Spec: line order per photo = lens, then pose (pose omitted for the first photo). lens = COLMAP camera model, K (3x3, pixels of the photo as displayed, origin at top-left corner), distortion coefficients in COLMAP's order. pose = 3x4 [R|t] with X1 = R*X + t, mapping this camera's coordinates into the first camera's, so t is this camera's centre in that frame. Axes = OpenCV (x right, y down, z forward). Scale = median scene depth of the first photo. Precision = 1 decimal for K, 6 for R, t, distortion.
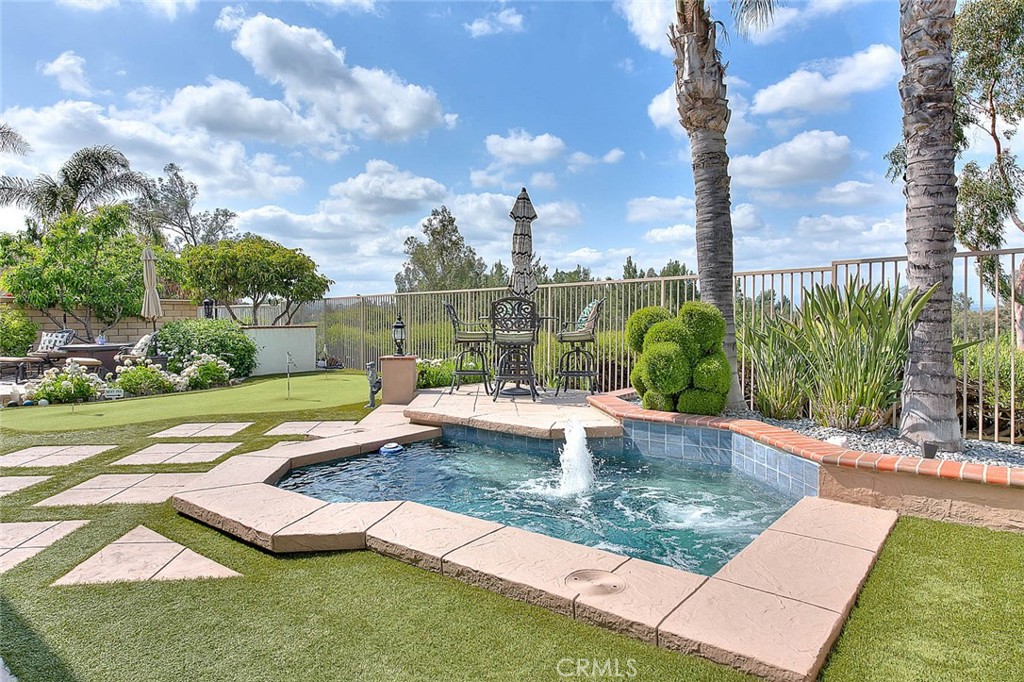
lens RADIAL K [[601.7, 0, 490.8], [0, 601.7, 322.5], [0, 0, 1]] dist [0.004369, -0.000361]
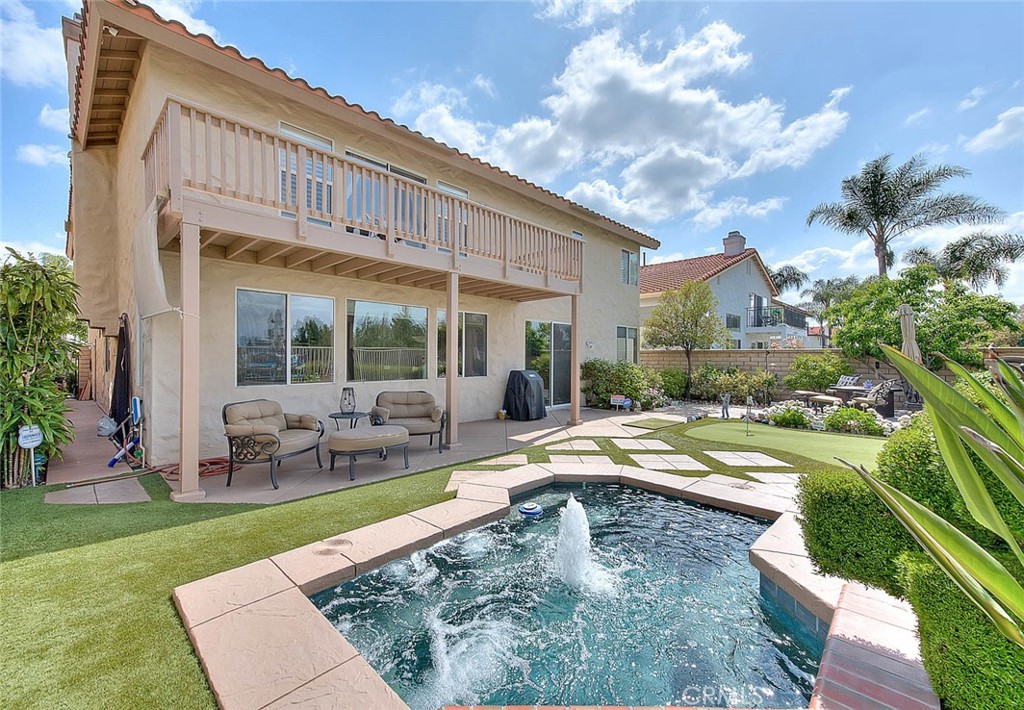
lens RADIAL K [[427.0, 0, 505.4], [0, 427.0, 352.6], [0, 0, 1]] dist [0.020901, -0.000021]
pose [[-0.081216, -0.001102, -0.996696, 0.403597], [-0.013938, 0.999903, 0.000030, -0.034114], [0.996599, 0.013895, -0.081223, 0.482852]]
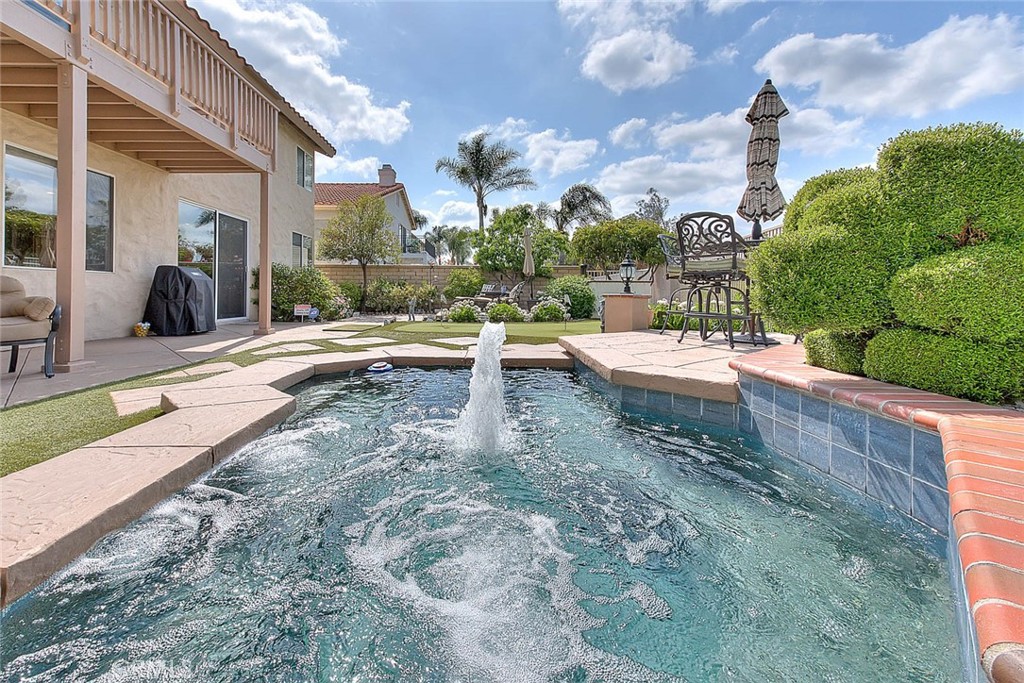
lens RADIAL K [[420.2, 0, 482.0], [0, 420.2, 287.9], [0, 0, 1]] dist [0.029207, 0.000028]
pose [[0.632923, 0.003877, -0.774205, 0.245877], [-0.019369, 0.999754, -0.010828, 0.057706], [0.773972, 0.021849, 0.632842, 0.360953]]
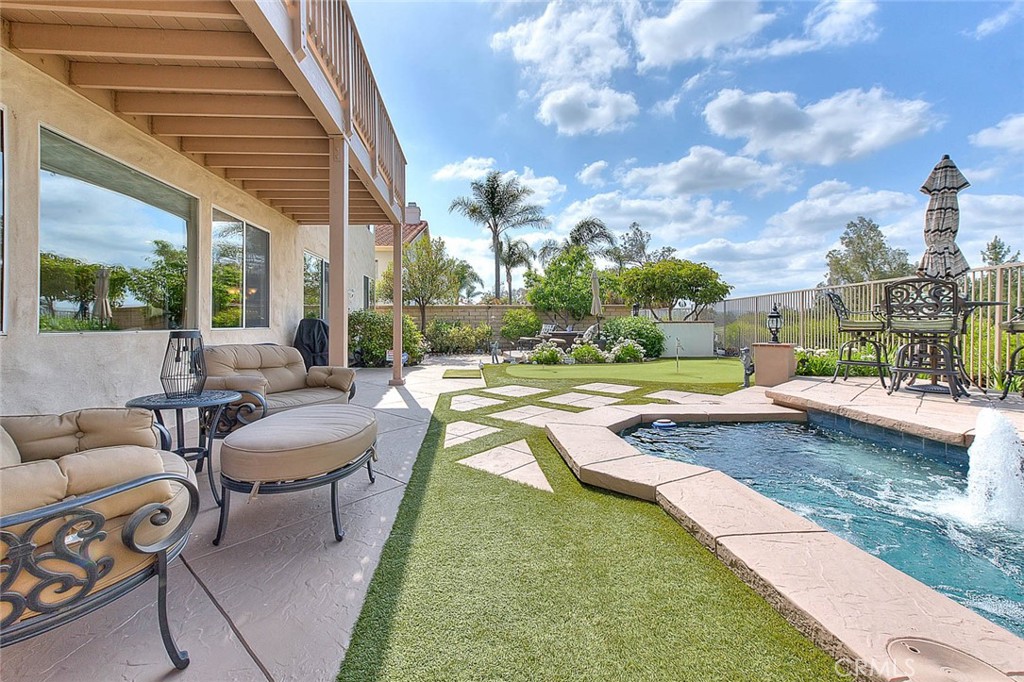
lens RADIAL K [[414.4, 0, 496.1], [0, 414.4, 322.1], [0, 0, 1]] dist [0.016292, -0.000312]
pose [[0.687565, 0.001682, -0.726120, 0.051212], [-0.007273, 0.999963, -0.004571, 0.023980], [0.726086, 0.008424, 0.687552, 0.111021]]
